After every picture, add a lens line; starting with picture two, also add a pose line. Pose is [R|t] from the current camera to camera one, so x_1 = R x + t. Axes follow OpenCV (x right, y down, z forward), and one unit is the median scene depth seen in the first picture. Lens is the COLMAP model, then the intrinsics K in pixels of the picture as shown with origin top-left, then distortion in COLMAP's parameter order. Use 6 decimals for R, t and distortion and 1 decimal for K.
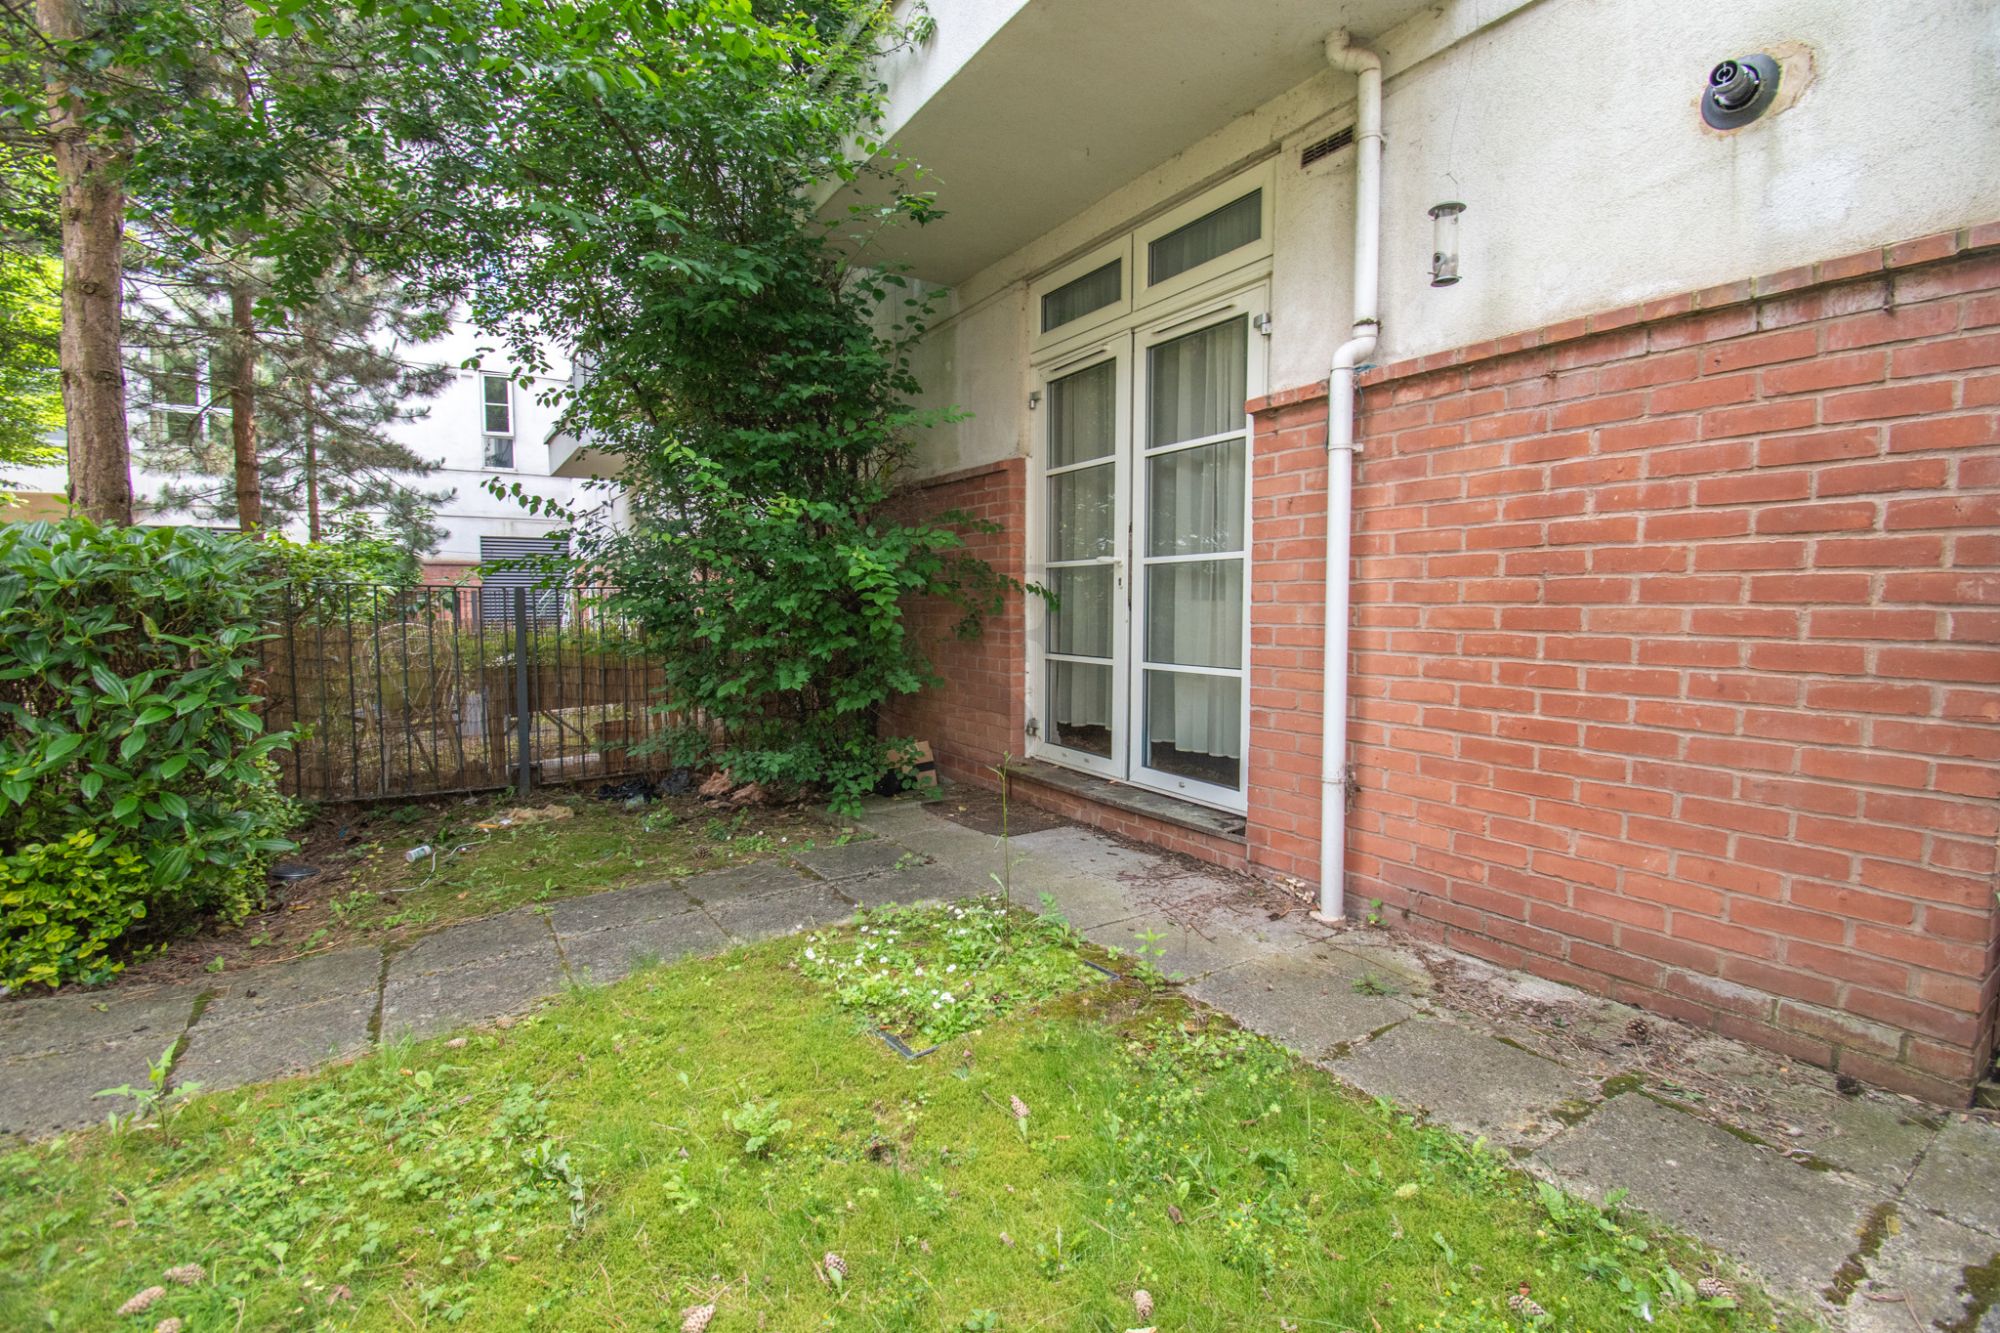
lens RADIAL K [[892.0, 0, 1002.1], [0, 892.0, 655.8], [0, 0, 1]] dist [-0.000829, -0.015543]
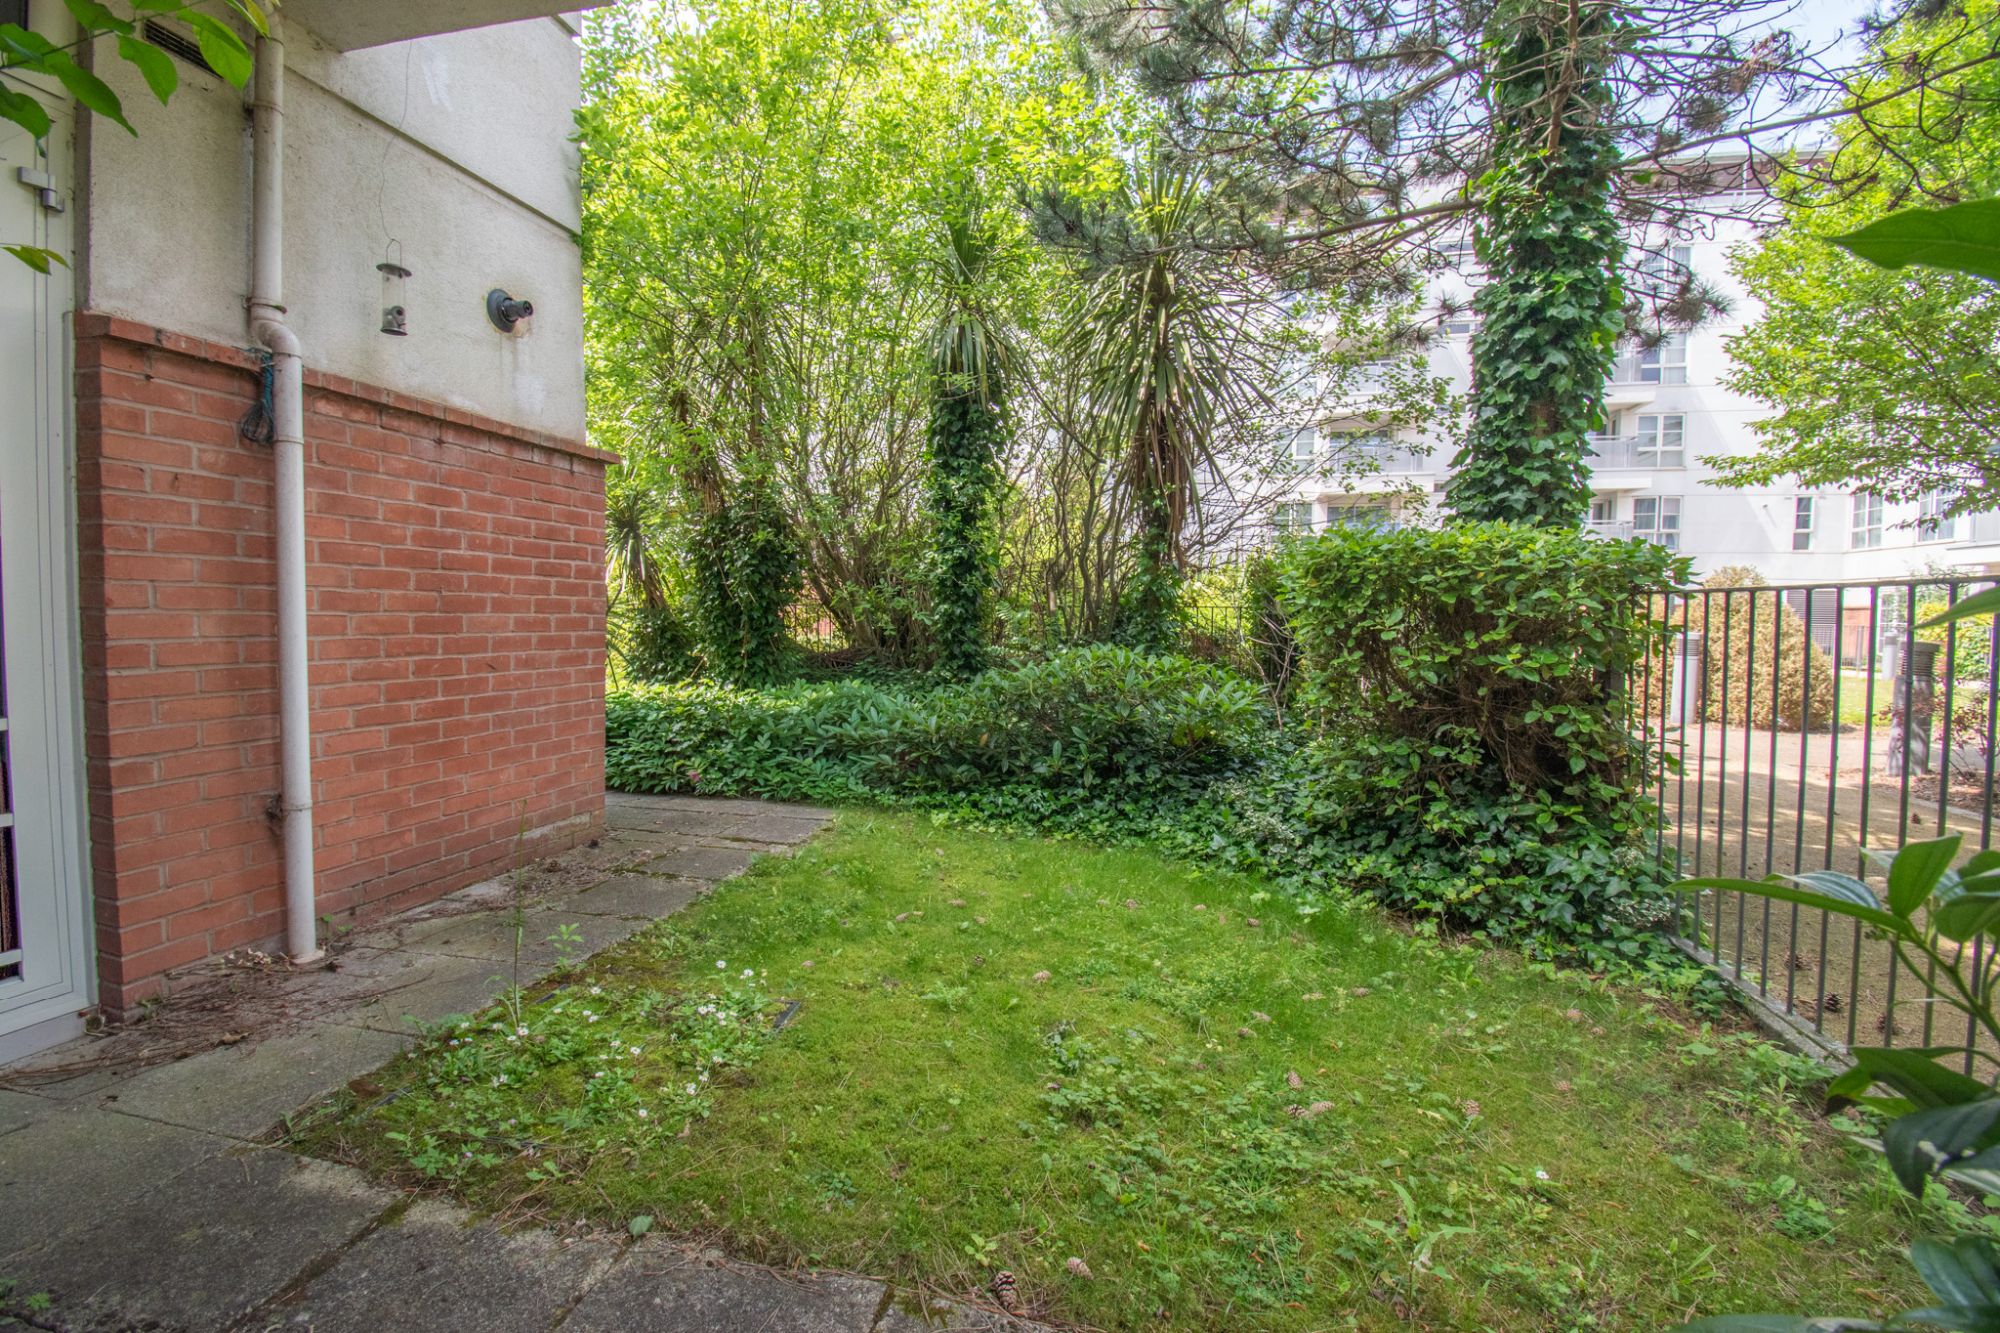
lens RADIAL K [[892.0, 0, 1002.1], [0, 892.0, 655.8], [0, 0, 1]] dist [-0.000829, -0.015543]
pose [[-0.698454, -0.036053, 0.714746, -0.920083], [0.035550, 0.995749, 0.084967, -0.076779], [-0.714771, 0.084755, -0.694204, 1.320809]]
